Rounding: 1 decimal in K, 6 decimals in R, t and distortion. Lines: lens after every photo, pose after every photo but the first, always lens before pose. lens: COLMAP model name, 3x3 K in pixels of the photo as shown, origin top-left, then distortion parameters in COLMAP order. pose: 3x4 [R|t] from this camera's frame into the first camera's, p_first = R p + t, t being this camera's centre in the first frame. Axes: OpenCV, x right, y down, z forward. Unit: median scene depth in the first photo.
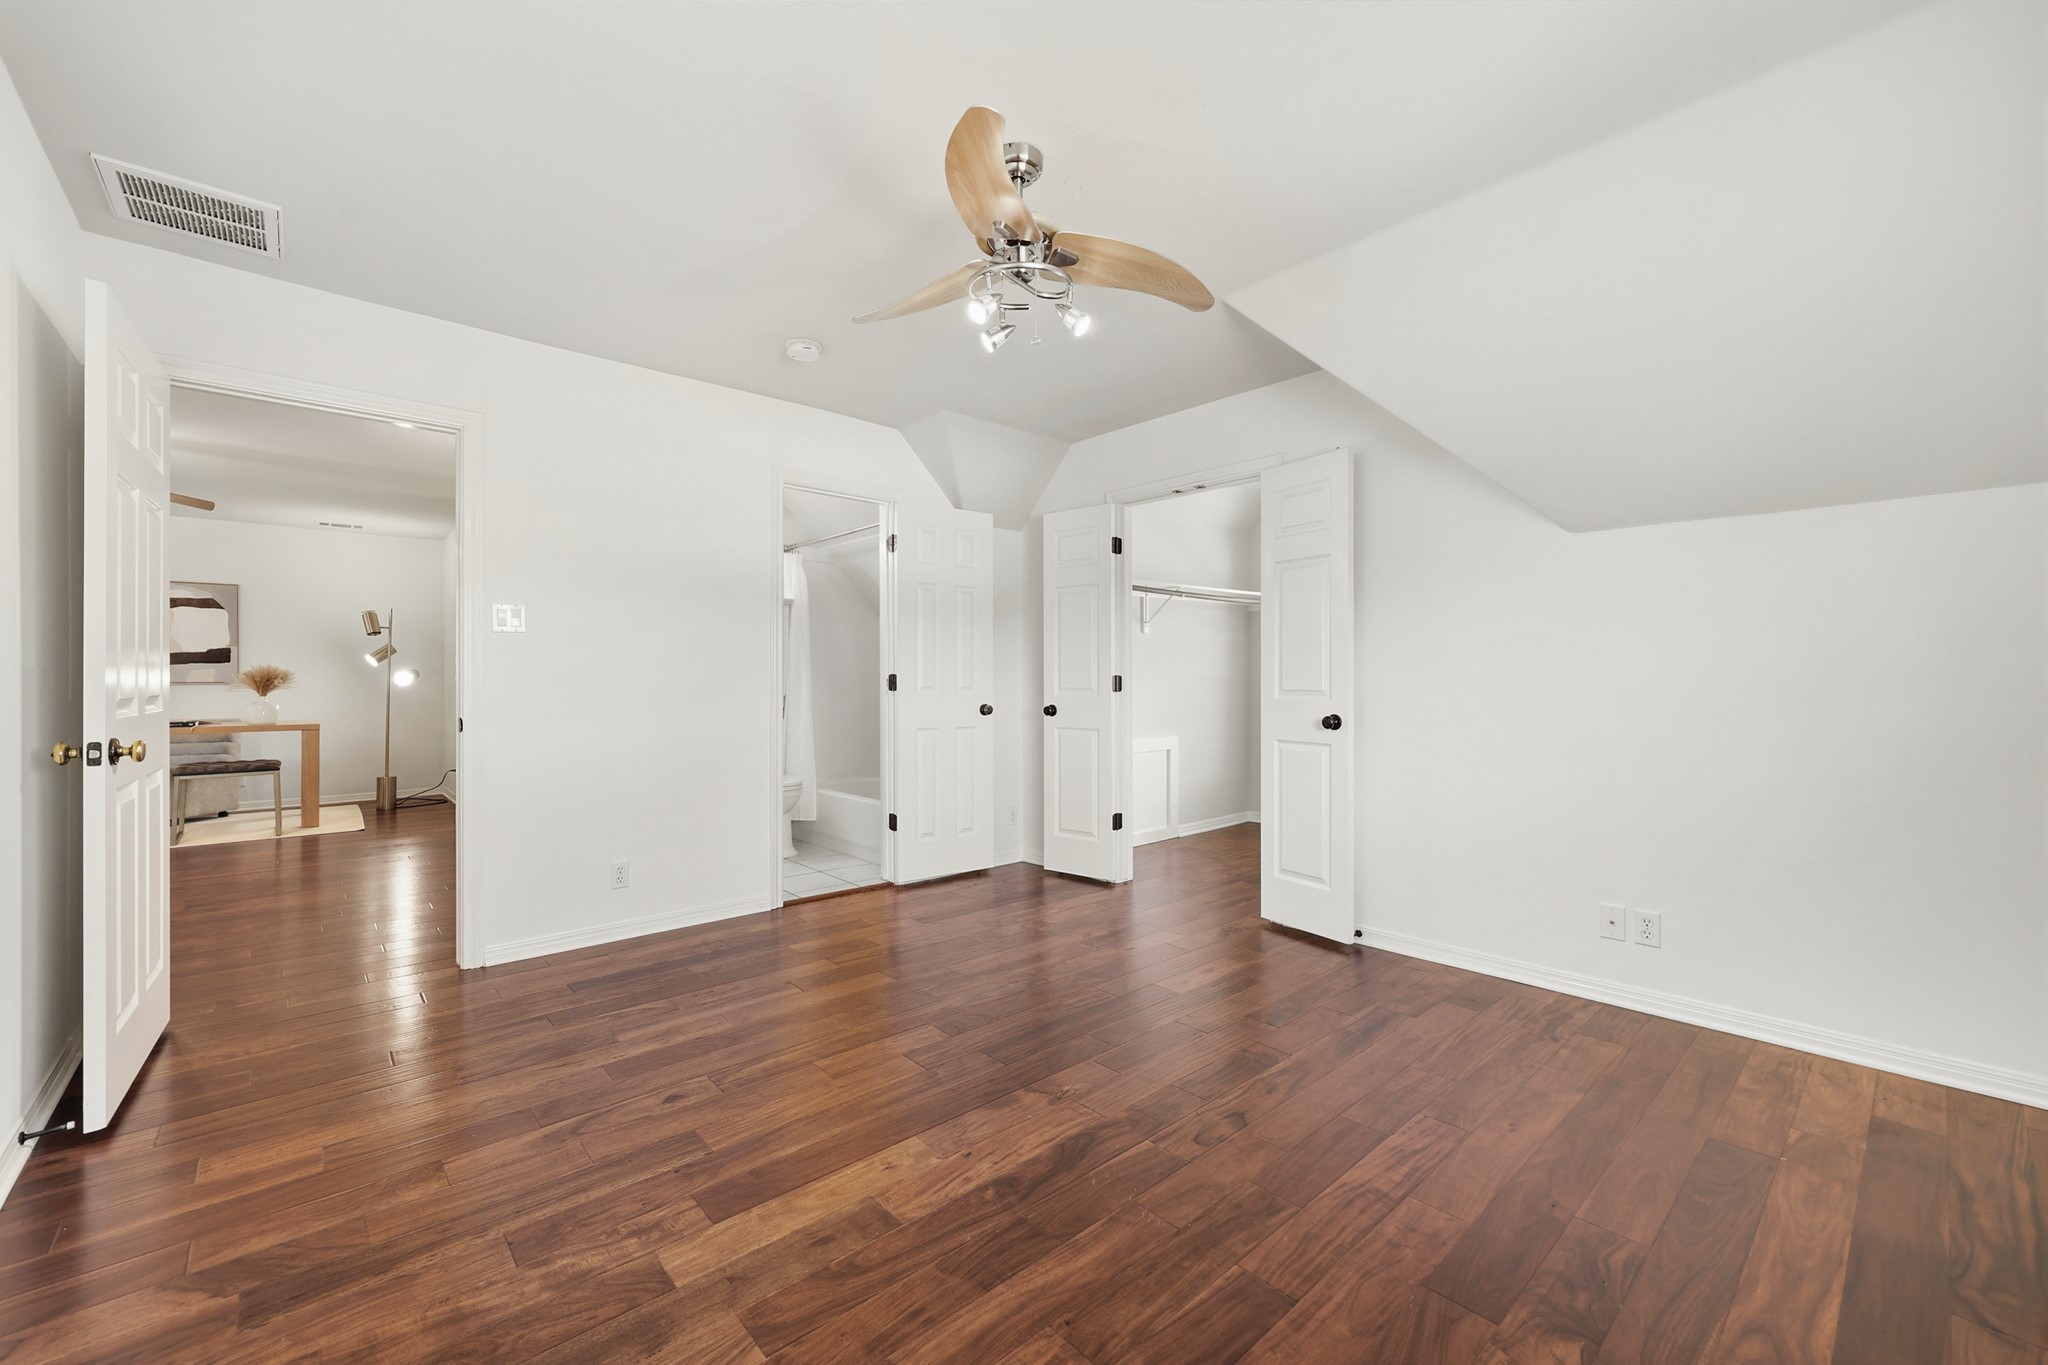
lens RADIAL K [[824.7, 0, 1025.4], [0, 824.7, 679.8], [0, 0, 1]] dist [-0.001226, -0.000242]
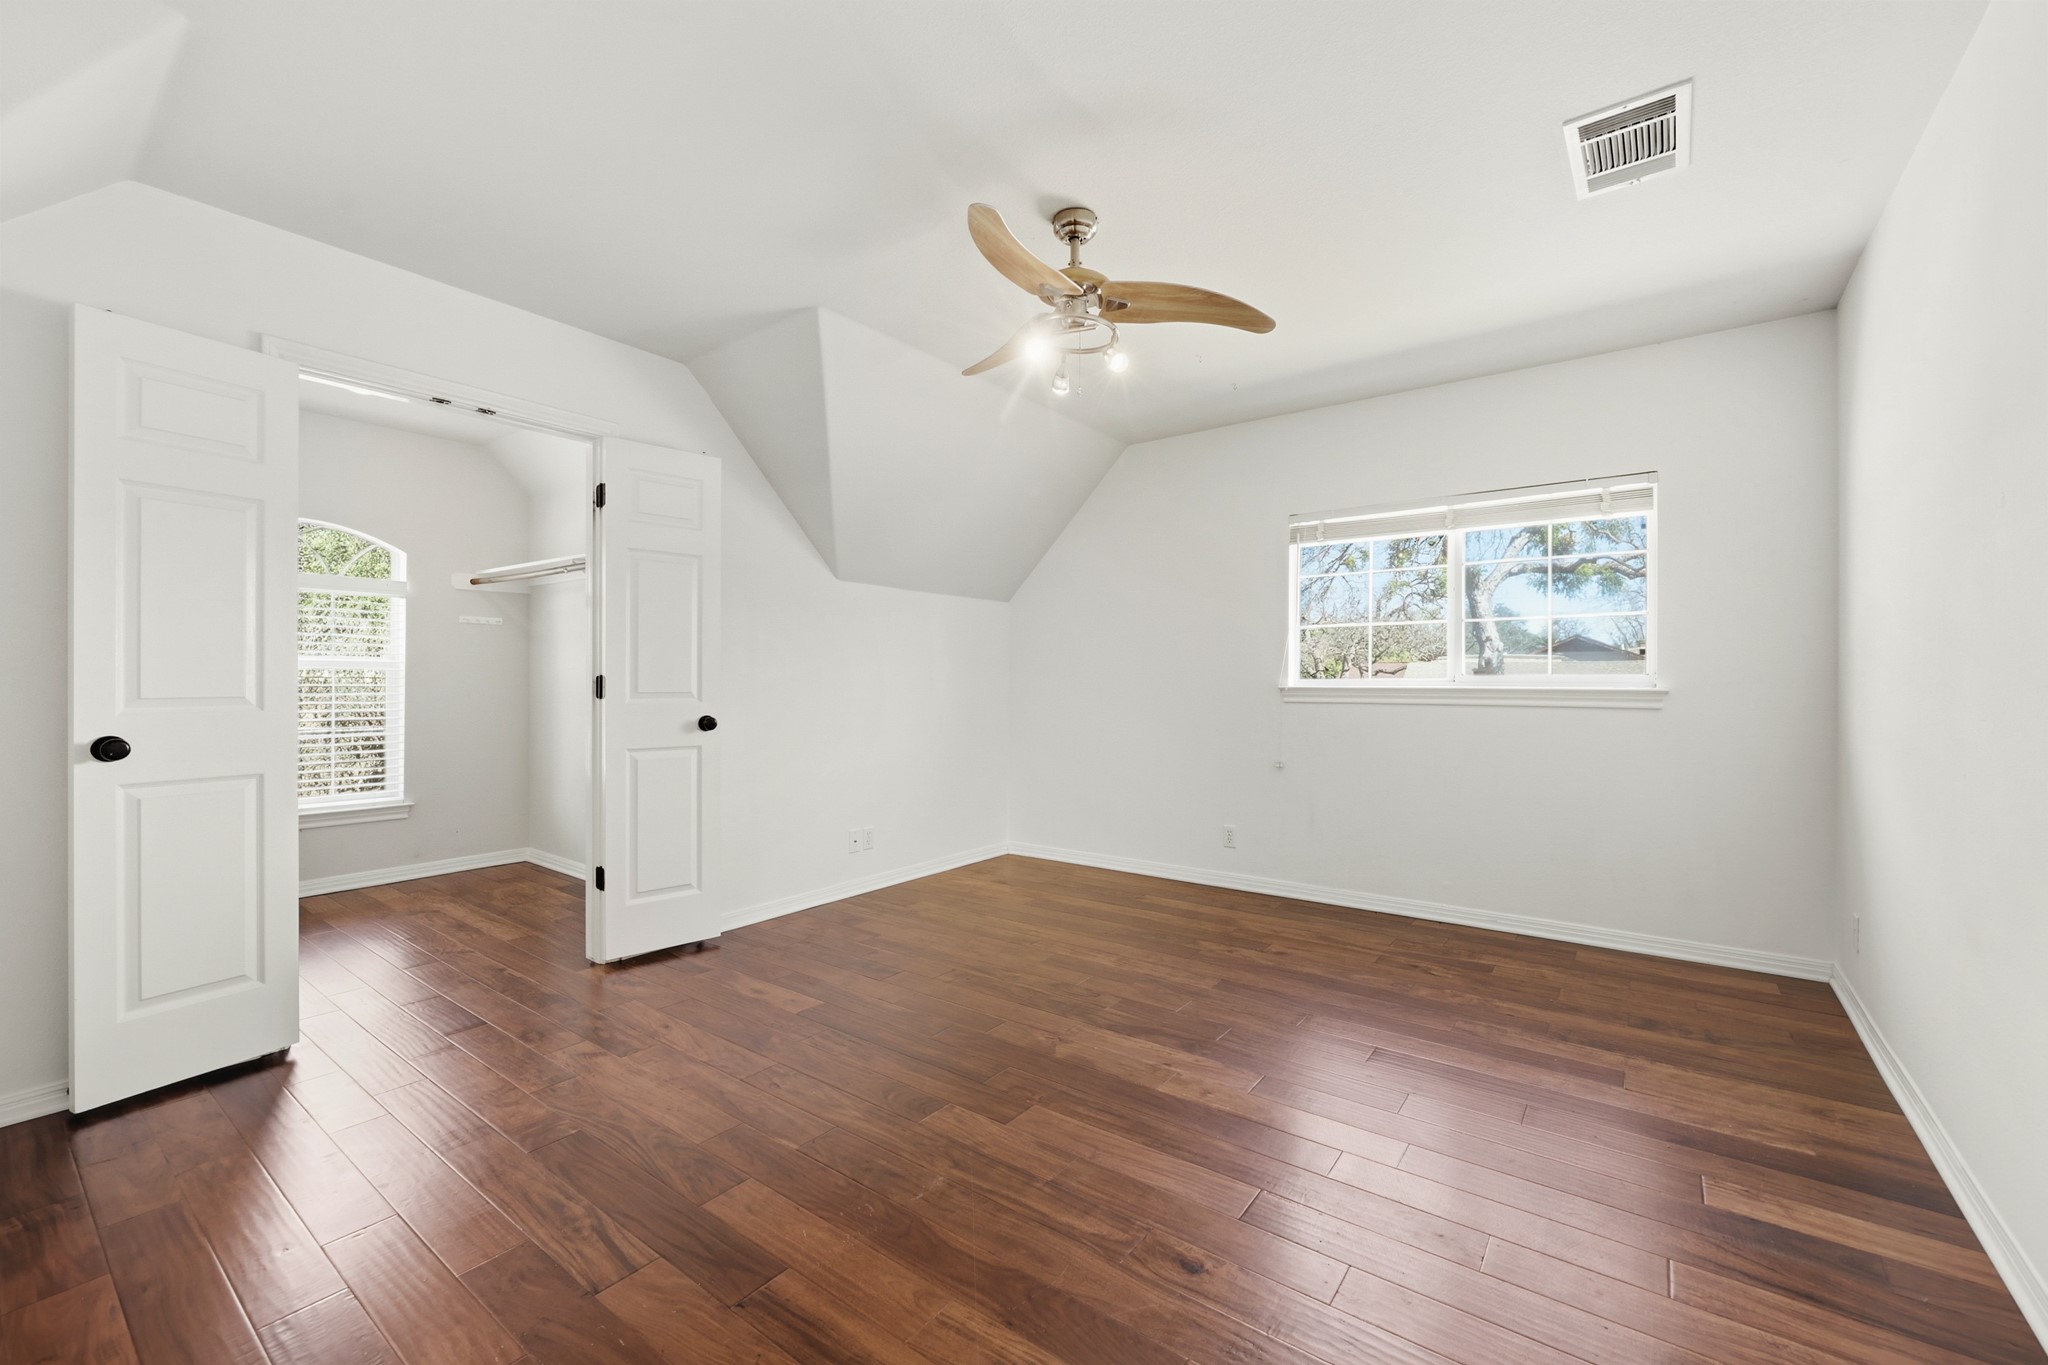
lens RADIAL K [[822.1, 0, 1060.8], [0, 822.1, 676.3], [0, 0, 1]] dist [-0.000223, -0.000011]
pose [[-0.216813, -0.000070, 0.976213, -1.094634], [-0.004504, 0.999989, -0.000928, -0.009419], [-0.976203, -0.004598, -0.216811, 1.251001]]
